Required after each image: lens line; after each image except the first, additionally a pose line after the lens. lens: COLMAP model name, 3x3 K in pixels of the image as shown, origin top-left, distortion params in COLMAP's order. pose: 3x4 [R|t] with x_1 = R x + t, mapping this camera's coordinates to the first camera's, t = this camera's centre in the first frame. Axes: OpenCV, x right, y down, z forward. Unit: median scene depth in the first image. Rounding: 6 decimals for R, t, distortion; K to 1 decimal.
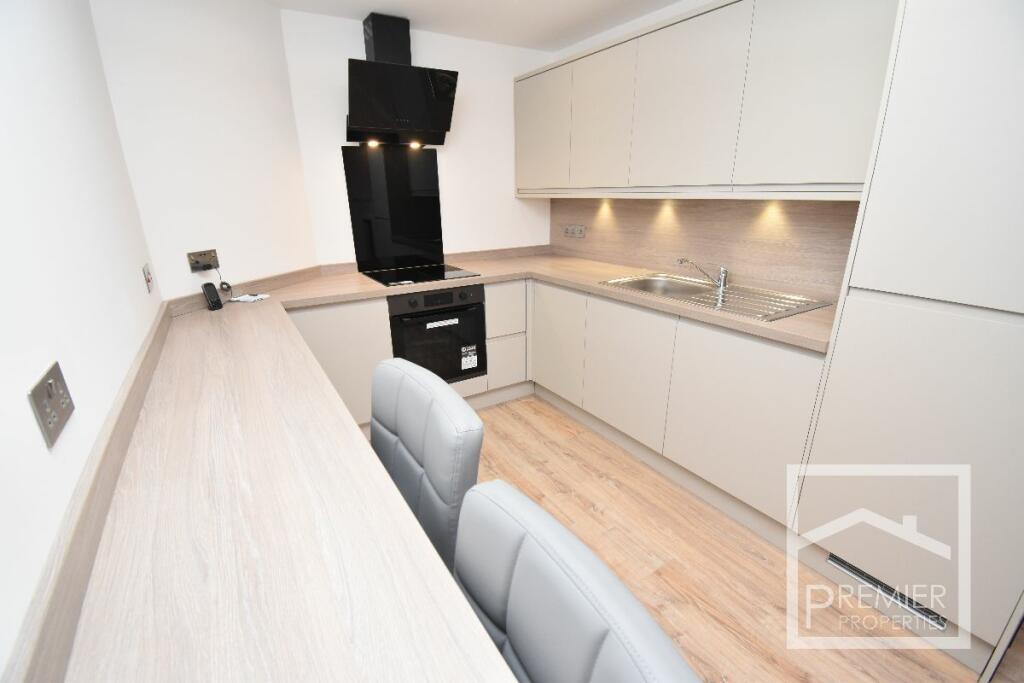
lens RADIAL K [[451.6, 0, 509.8], [0, 451.6, 346.7], [0, 0, 1]] dist [-0.022597, -0.001251]
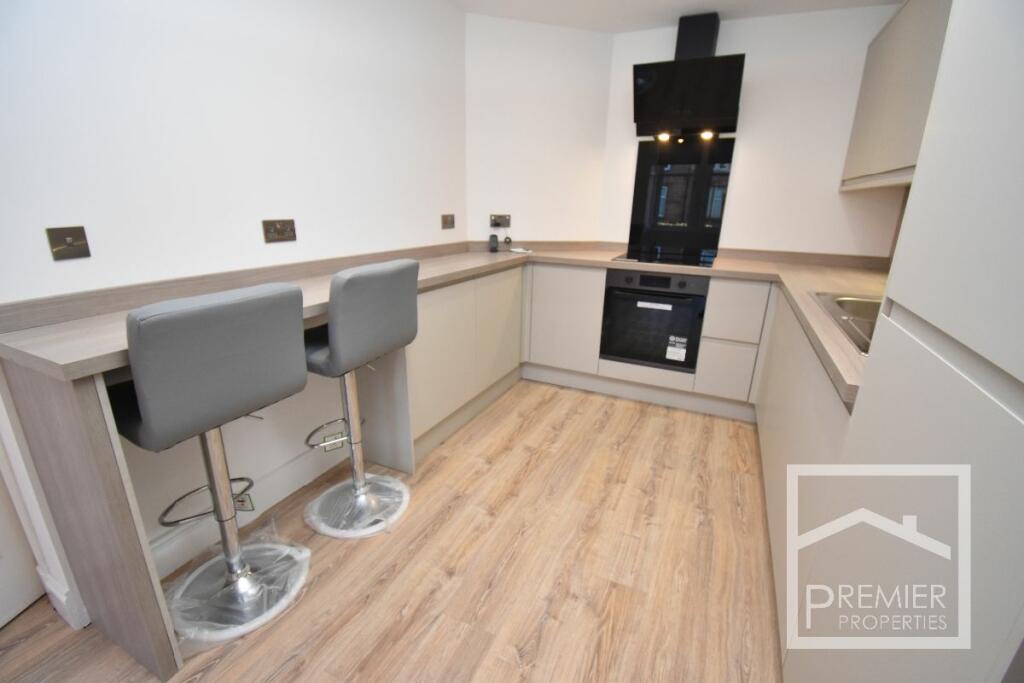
lens RADIAL K [[451.6, 0, 489.3], [0, 451.6, 336.5], [0, 0, 1]] dist [-0.022597, -0.001251]
pose [[0.515215, 0.266997, -0.814412, 0.520103], [-0.300451, 0.946202, 0.120131, 0.004441], [0.802672, 0.182797, 0.567717, 0.135372]]
